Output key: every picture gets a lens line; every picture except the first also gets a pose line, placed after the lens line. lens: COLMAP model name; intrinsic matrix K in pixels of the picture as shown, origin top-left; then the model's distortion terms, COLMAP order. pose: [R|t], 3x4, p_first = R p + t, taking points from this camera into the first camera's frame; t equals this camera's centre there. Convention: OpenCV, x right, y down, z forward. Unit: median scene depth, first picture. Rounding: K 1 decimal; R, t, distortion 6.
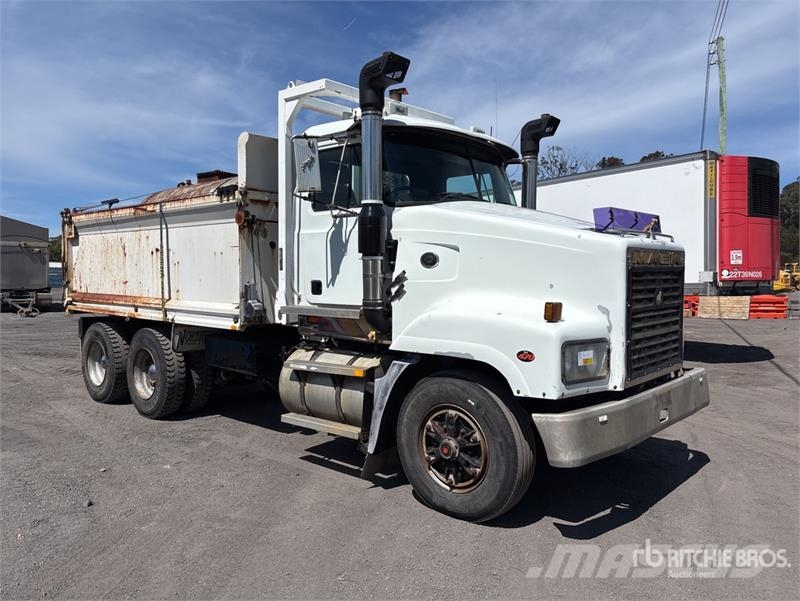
lens RADIAL K [[607.6, 0, 402.1], [0, 607.6, 304.1], [0, 0, 1]] dist [0.028119, -0.021549]
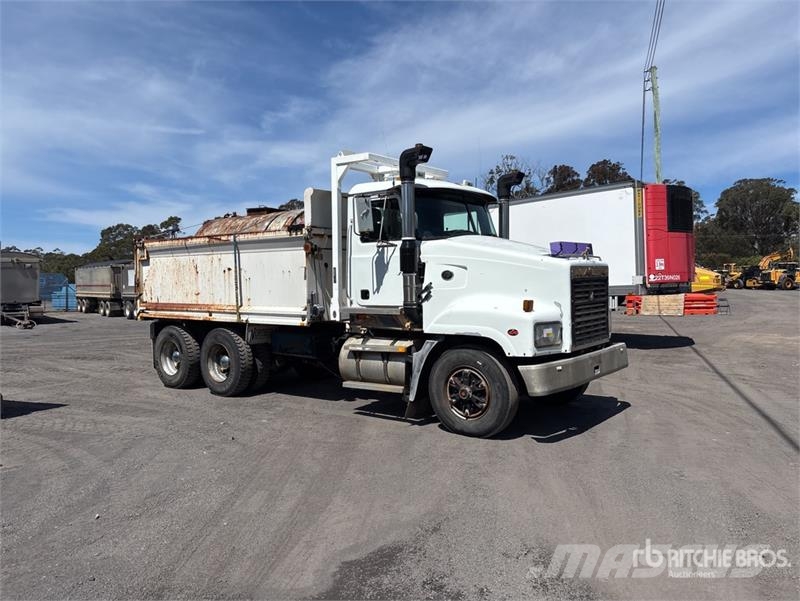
lens RADIAL K [[607.6, 0, 404.5], [0, 607.6, 302.6], [0, 0, 1]] dist [0.028119, -0.021549]
pose [[0.997312, -0.021876, 0.069930, -0.137704], [0.022735, 0.999675, -0.011515, 0.010053], [-0.069656, 0.013074, 0.997485, -0.428400]]
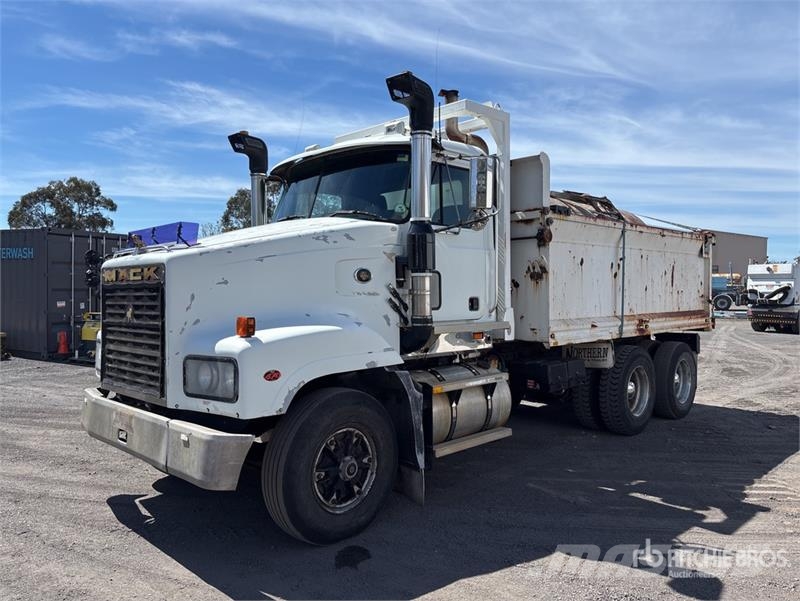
lens RADIAL K [[607.6, 0, 400.9], [0, 607.6, 299.4], [0, 0, 1]] dist [0.028119, -0.021549]
pose [[-0.061013, 0.004973, -0.998125, 0.819656], [-0.048266, 0.998803, 0.007927, -0.037967], [0.996969, 0.048660, -0.060700, 0.890575]]
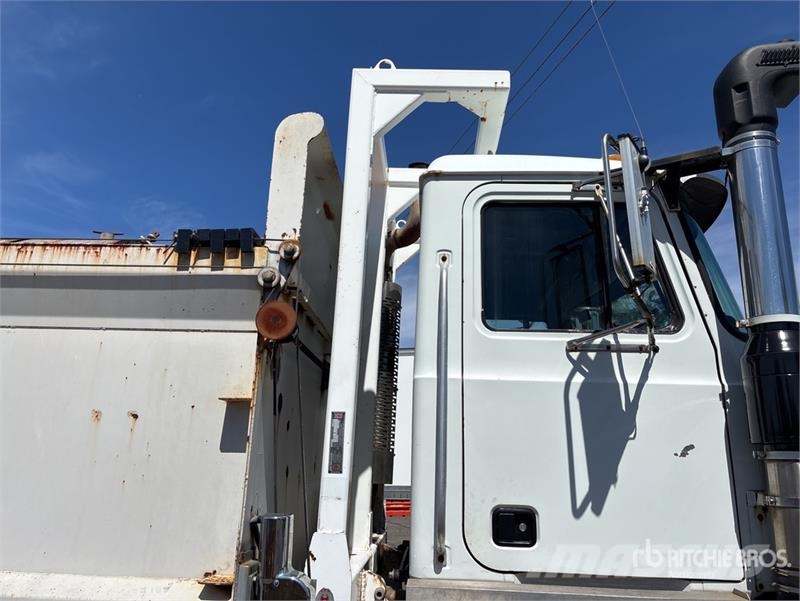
lens RADIAL K [[607.6, 0, 402.5], [0, 607.6, 301.2], [0, 0, 1]] dist [0.028119, -0.021549]
pose [[0.765735, 0.185816, 0.615729, -0.420100], [0.013054, 0.952668, -0.303732, -0.042544], [-0.643024, 0.240616, 0.727065, 0.680428]]
